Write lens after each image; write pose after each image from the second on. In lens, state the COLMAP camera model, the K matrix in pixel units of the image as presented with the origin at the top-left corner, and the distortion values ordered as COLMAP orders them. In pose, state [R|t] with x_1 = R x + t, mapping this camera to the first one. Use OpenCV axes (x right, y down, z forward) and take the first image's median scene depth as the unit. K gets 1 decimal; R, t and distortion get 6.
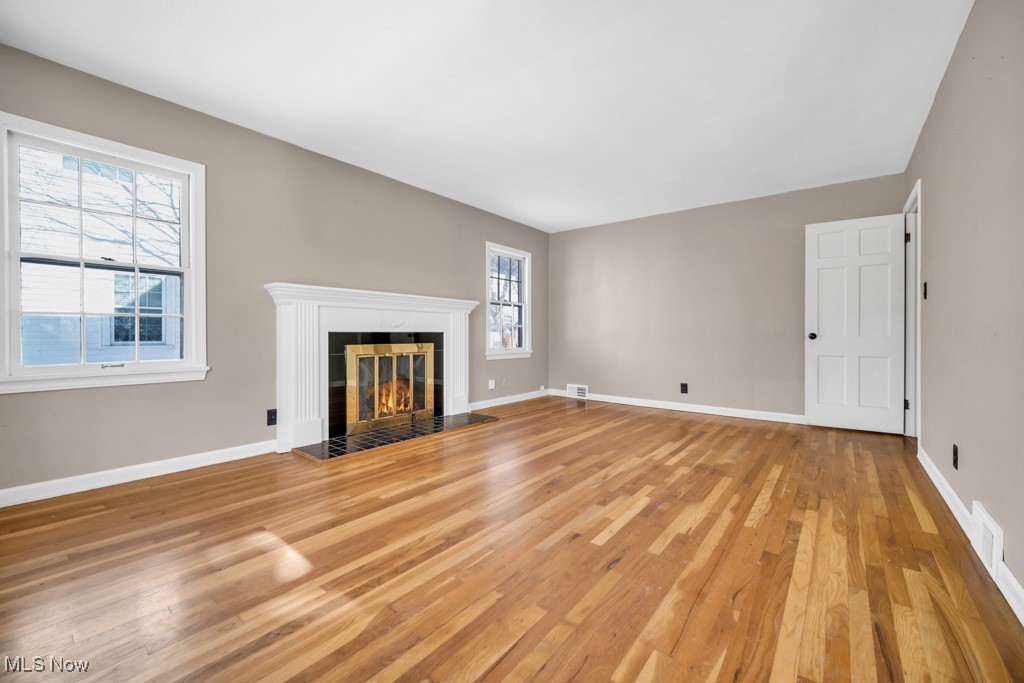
lens RADIAL K [[418.4, 0, 511.4], [0, 418.4, 336.0], [0, 0, 1]] dist [0.002184, -0.001144]
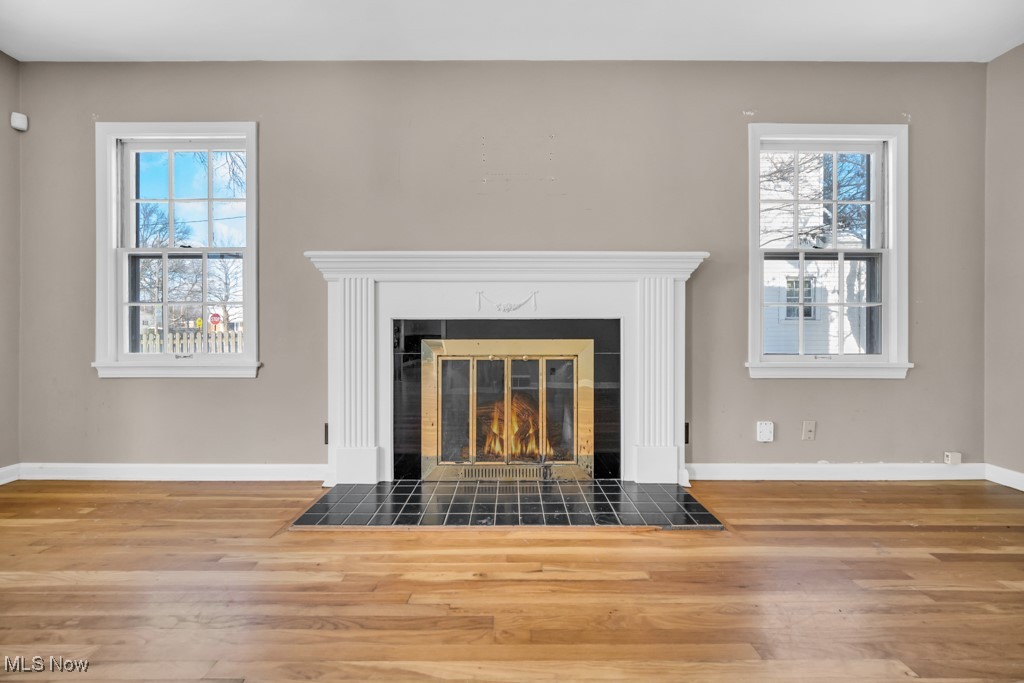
lens RADIAL K [[418.4, 0, 504.8], [0, 418.4, 327.0], [0, 0, 1]] dist [0.002184, -0.001144]
pose [[0.630659, 0.002621, -0.776056, 0.165668], [-0.002698, 0.999996, 0.001185, 0.001370], [0.776055, 0.001347, 0.630663, 0.616736]]
